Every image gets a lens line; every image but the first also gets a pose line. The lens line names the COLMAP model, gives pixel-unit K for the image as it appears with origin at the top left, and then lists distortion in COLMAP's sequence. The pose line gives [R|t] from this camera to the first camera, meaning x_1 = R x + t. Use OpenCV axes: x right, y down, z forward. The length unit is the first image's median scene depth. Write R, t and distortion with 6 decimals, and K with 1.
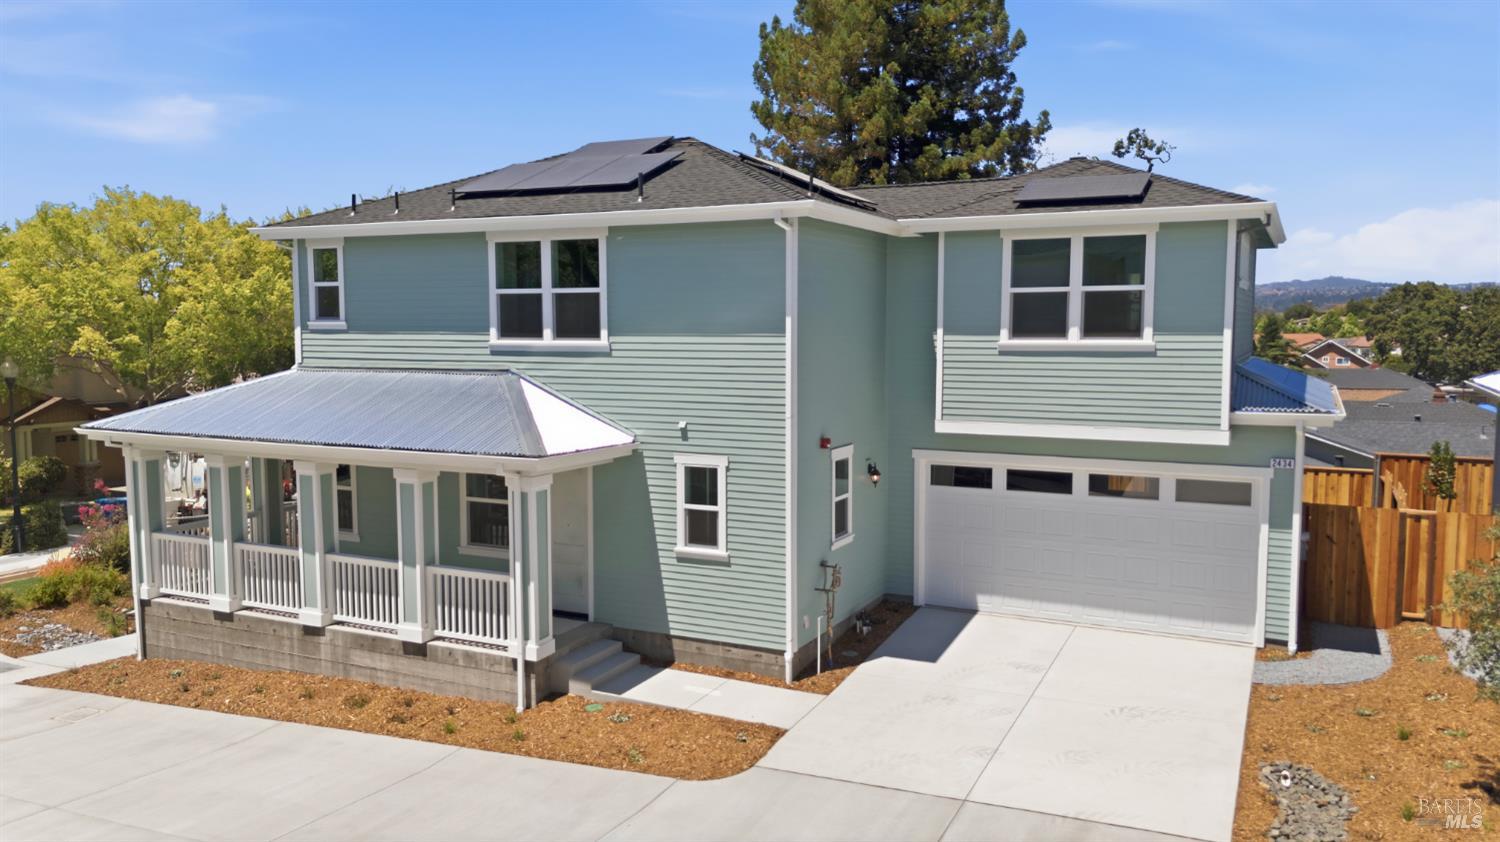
lens RADIAL K [[1104.9, 0, 753.5], [0, 1104.9, 420.8], [0, 0, 1]] dist [0.074970, -0.076375]
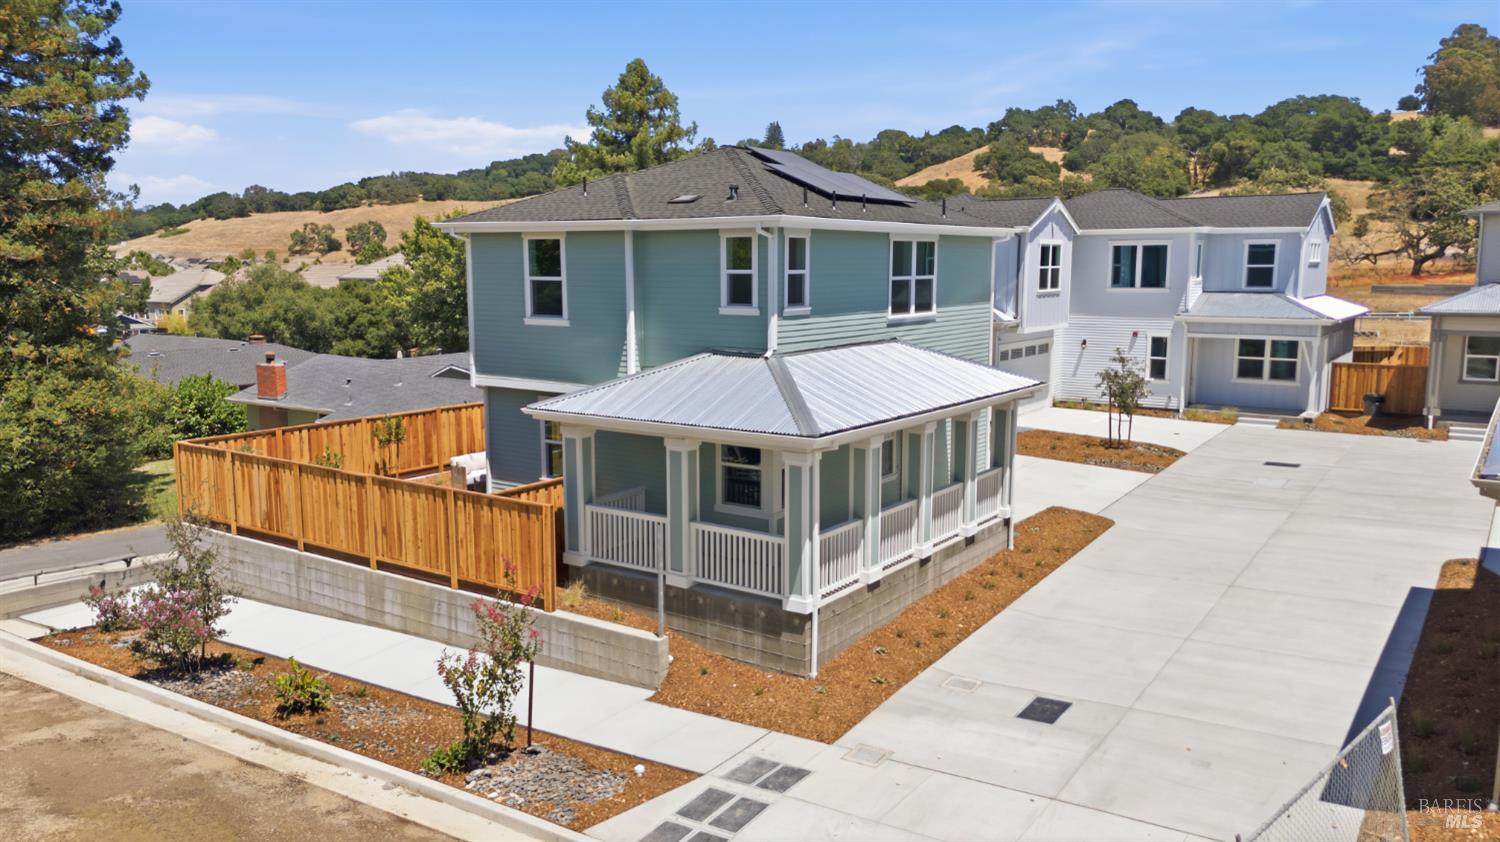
lens RADIAL K [[1104.9, 0, 753.5], [0, 1104.9, 420.8], [0, 0, 1]] dist [0.074970, -0.076375]
pose [[0.158012, -0.128292, 0.979068, -1.644338], [0.107533, 0.987863, 0.112089, -0.121353], [-0.981564, 0.087571, 0.169890, 1.007977]]
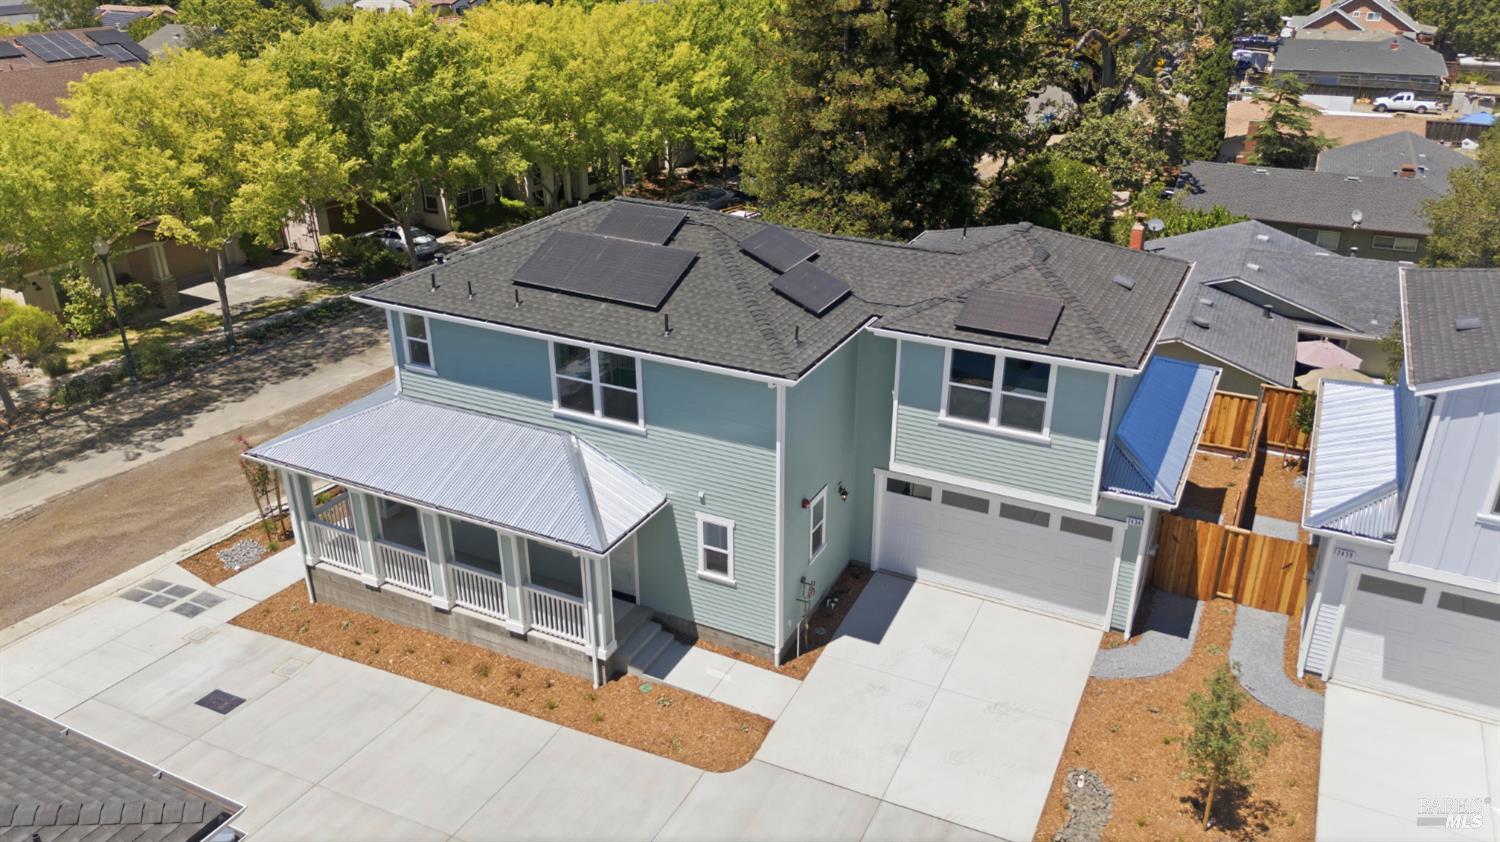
lens RADIAL K [[1097.3, 0, 757.9], [0, 1097.3, 424.7], [0, 0, 1]] dist [0.107457, -0.202137]
pose [[0.999997, 0.001392, -0.001838, 0.008099], [-0.000689, 0.941239, 0.337741, -0.527285], [0.002200, -0.337739, 0.941237, -0.249491]]
